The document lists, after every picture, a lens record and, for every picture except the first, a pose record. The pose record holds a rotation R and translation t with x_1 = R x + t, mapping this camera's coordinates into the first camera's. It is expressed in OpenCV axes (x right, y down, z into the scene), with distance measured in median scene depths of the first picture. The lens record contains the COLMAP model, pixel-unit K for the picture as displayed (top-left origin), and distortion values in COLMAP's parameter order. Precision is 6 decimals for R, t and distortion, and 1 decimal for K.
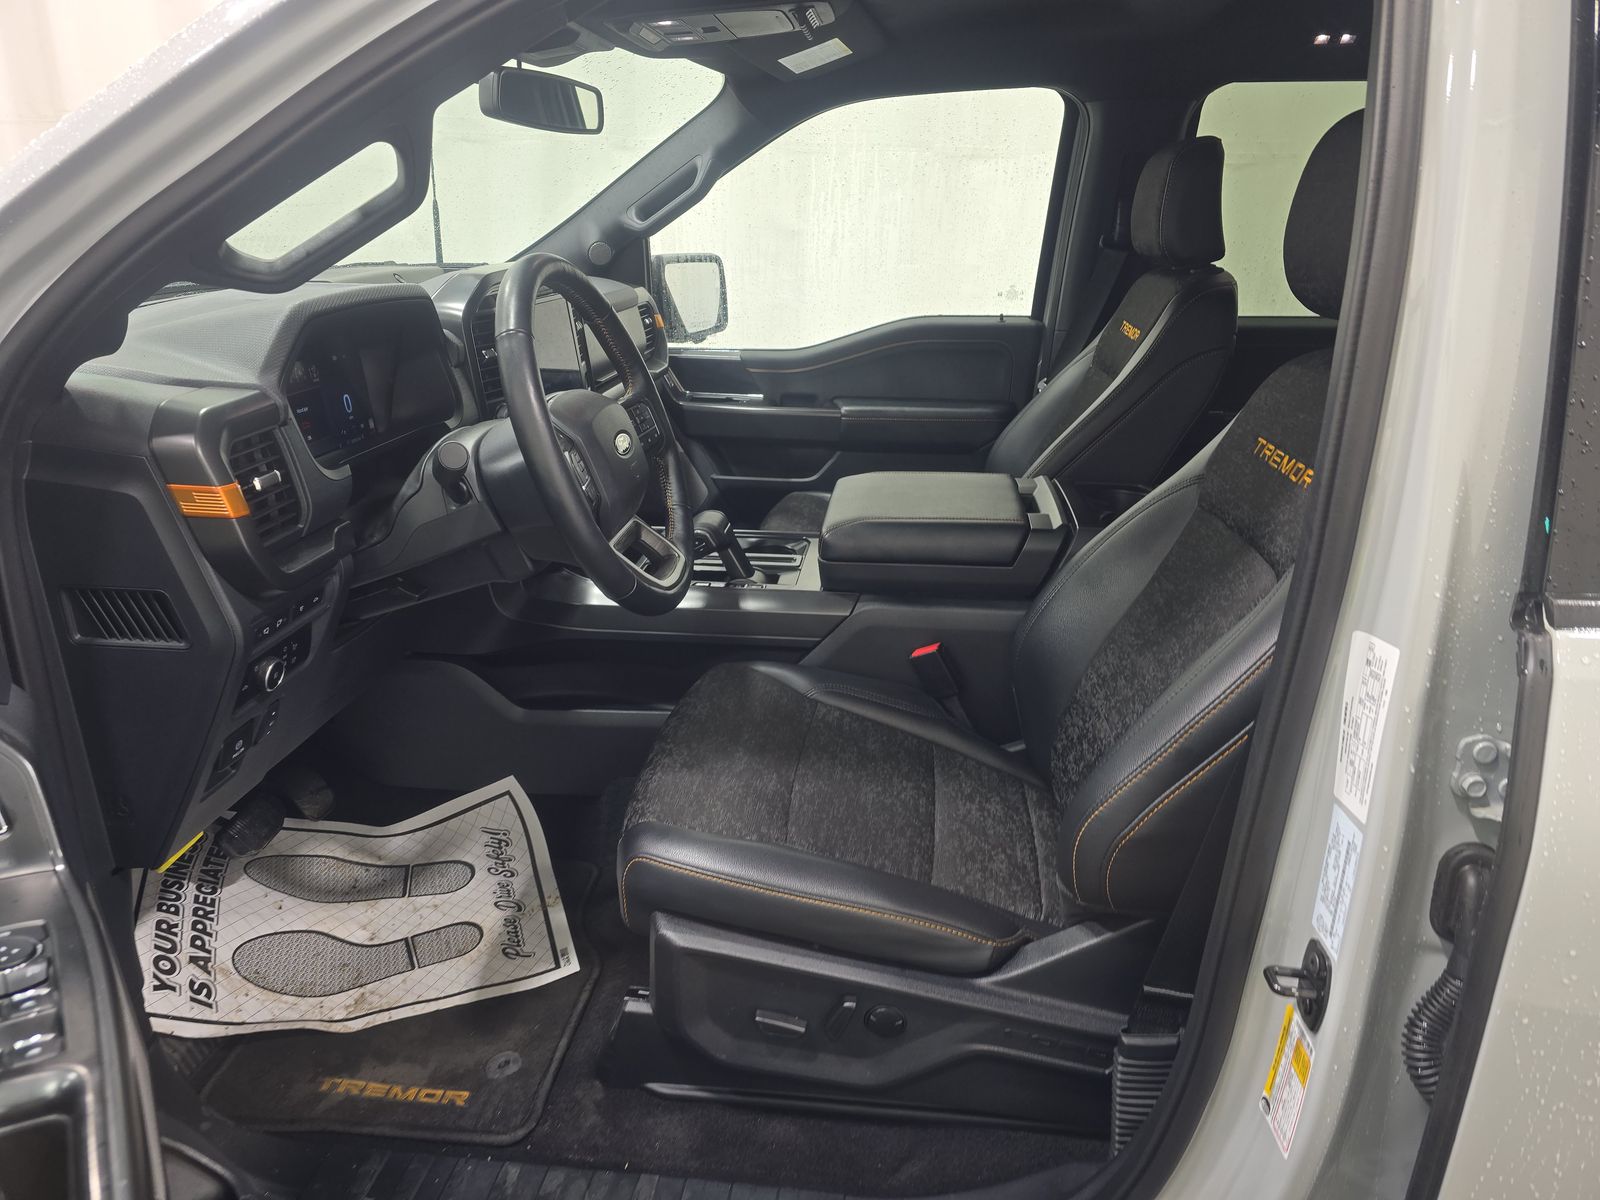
lens RADIAL K [[1088.1, 0, 797.9], [0, 1088.1, 607.1], [0, 0, 1]] dist [0.041900, -0.036064]
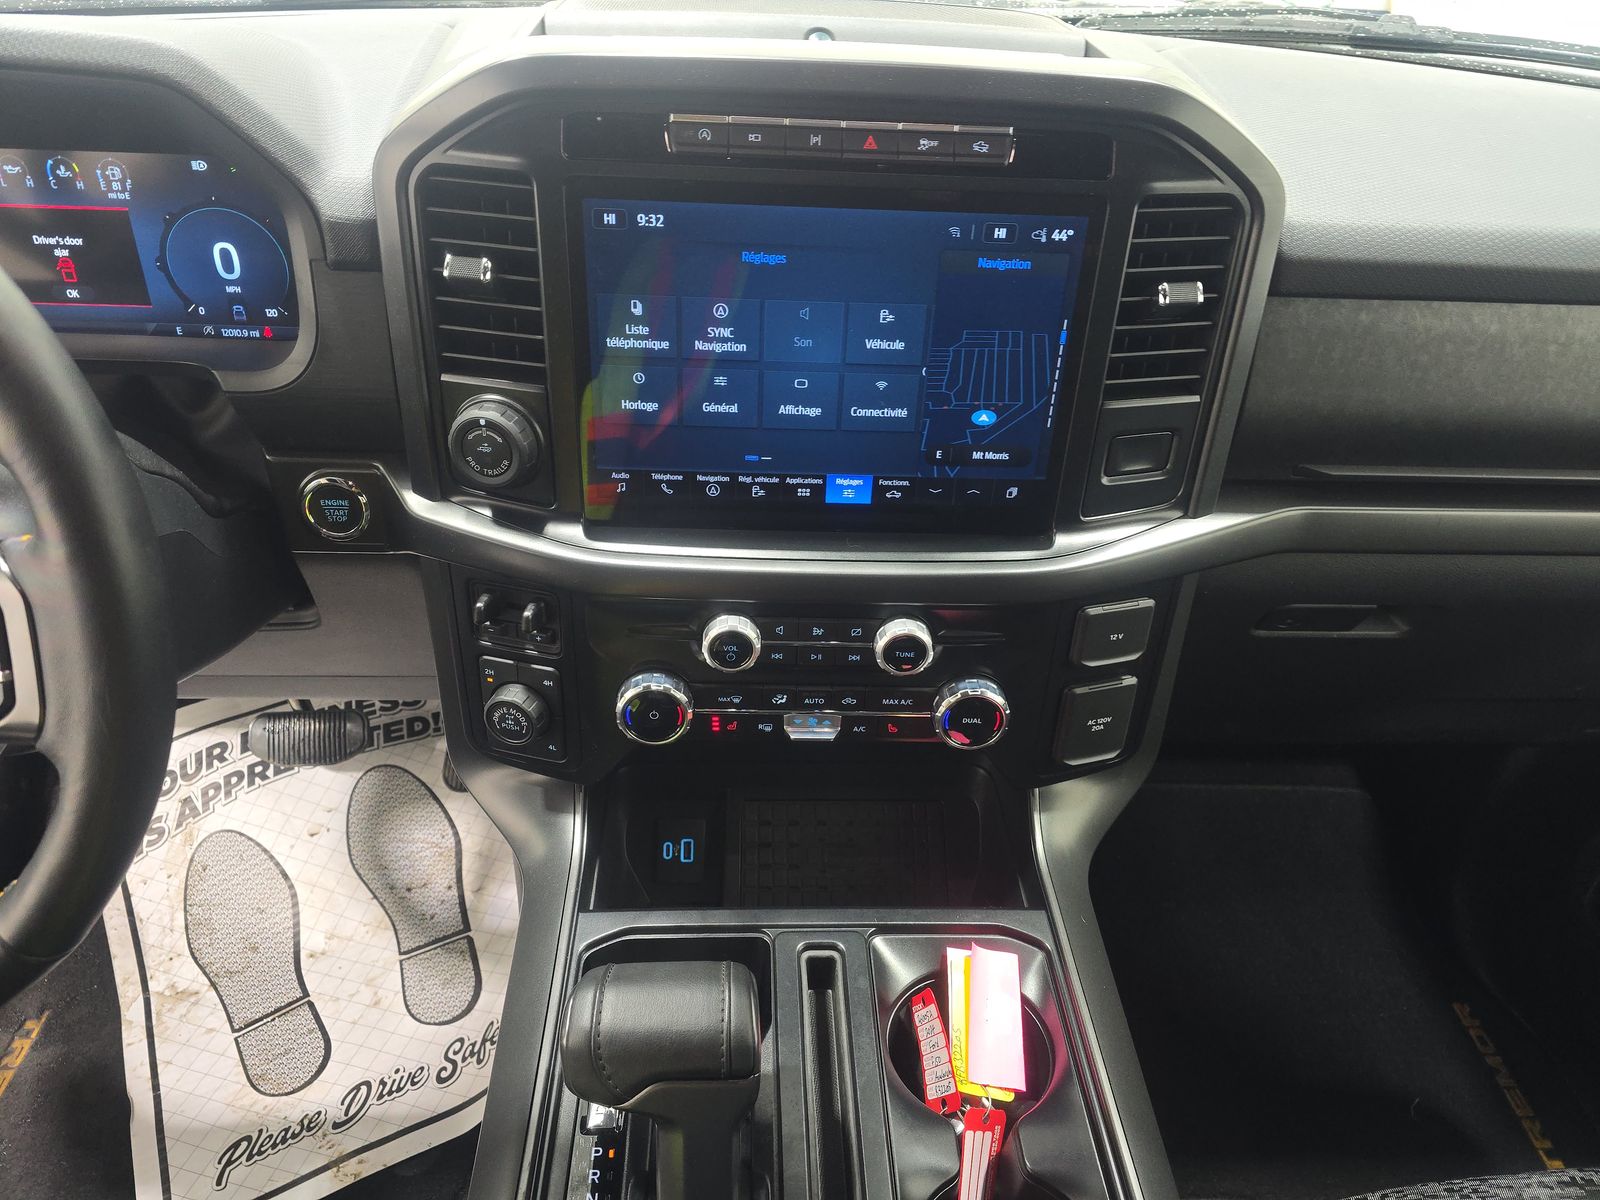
lens RADIAL K [[1088.1, 0, 797.9], [0, 1088.1, 607.1], [0, 0, 1]] dist [0.041900, -0.036064]
pose [[0.151406, 0.582987, -0.798249, 0.073194], [-0.381955, 0.779339, 0.496730, -0.239180], [0.911694, 0.229688, 0.340672, 0.638185]]
